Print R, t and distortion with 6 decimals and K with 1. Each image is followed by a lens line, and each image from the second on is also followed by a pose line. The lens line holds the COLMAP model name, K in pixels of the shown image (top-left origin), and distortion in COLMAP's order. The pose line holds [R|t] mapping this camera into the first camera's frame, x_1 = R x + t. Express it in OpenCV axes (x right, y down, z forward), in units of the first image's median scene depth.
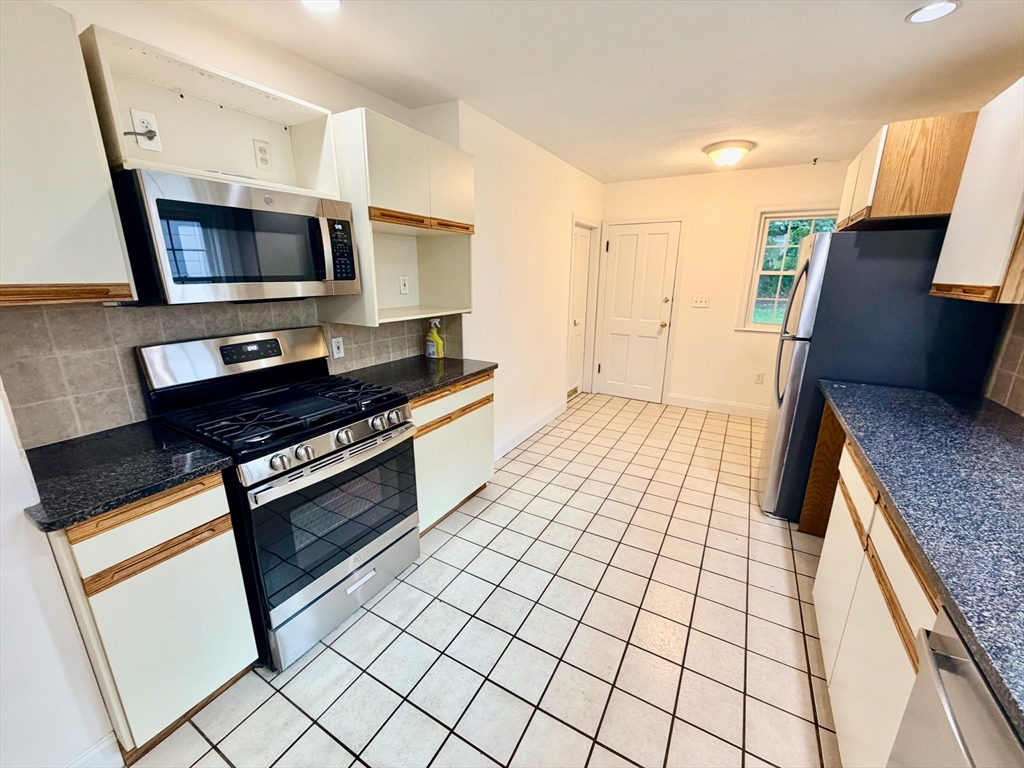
lens RADIAL K [[409.8, 0, 509.9], [0, 409.8, 384.4], [0, 0, 1]] dist [0.000746, 0.000094]
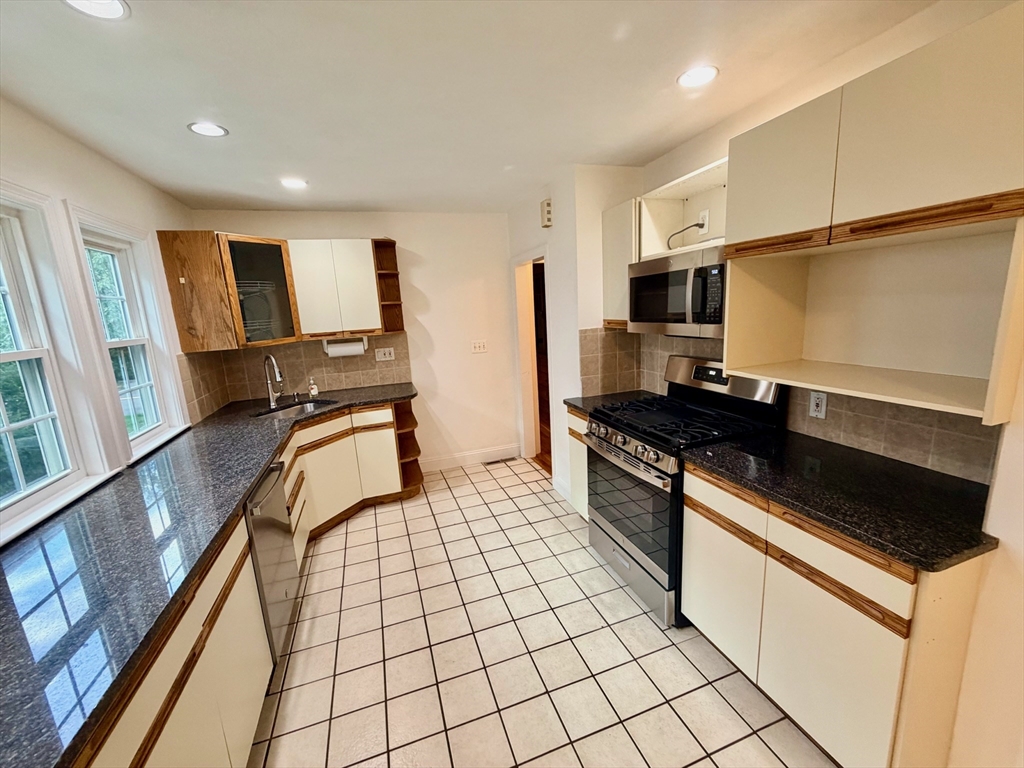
lens RADIAL K [[409.8, 0, 509.9], [0, 409.8, 384.4], [0, 0, 1]] dist [0.000746, 0.000094]
pose [[-0.658451, 0.172381, -0.732617, 0.589431], [-0.148404, 0.924568, 0.350927, -0.344801], [0.737847, 0.339792, -0.583201, 1.108838]]
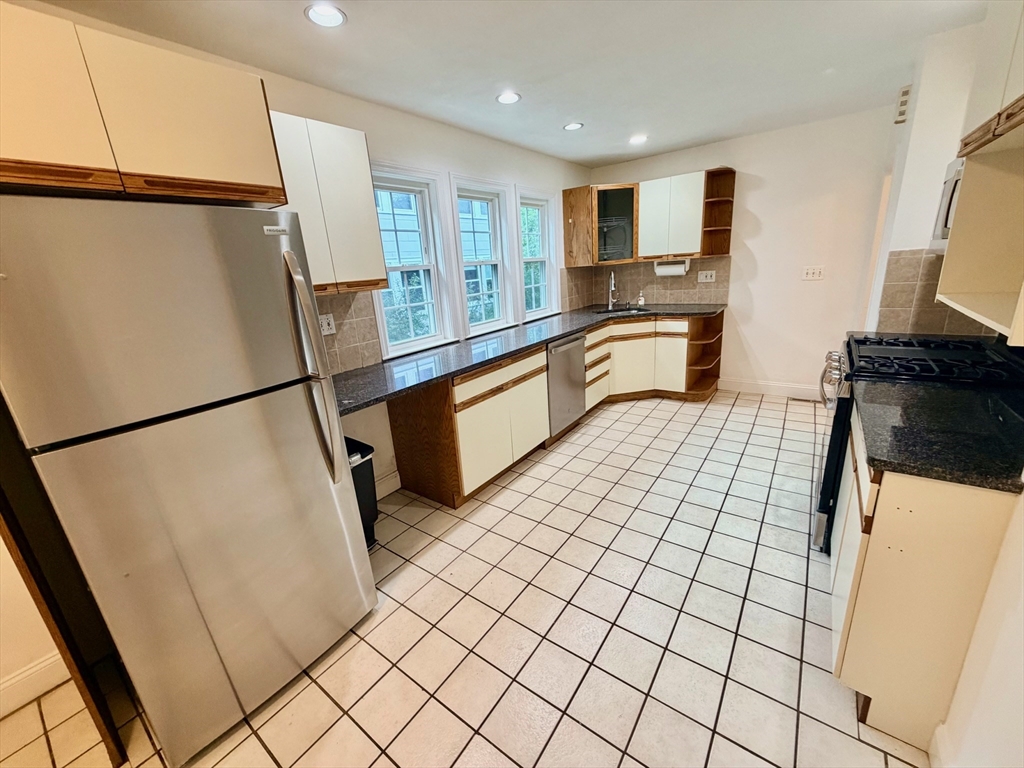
lens RADIAL K [[409.8, 0, 509.9], [0, 409.8, 384.4], [0, 0, 1]] dist [0.000746, 0.000094]
pose [[-0.992171, 0.028962, 0.121482, 0.354180], [0.088948, 0.846692, 0.524596, -0.451457], [-0.087665, 0.531295, -0.842639, 1.677235]]
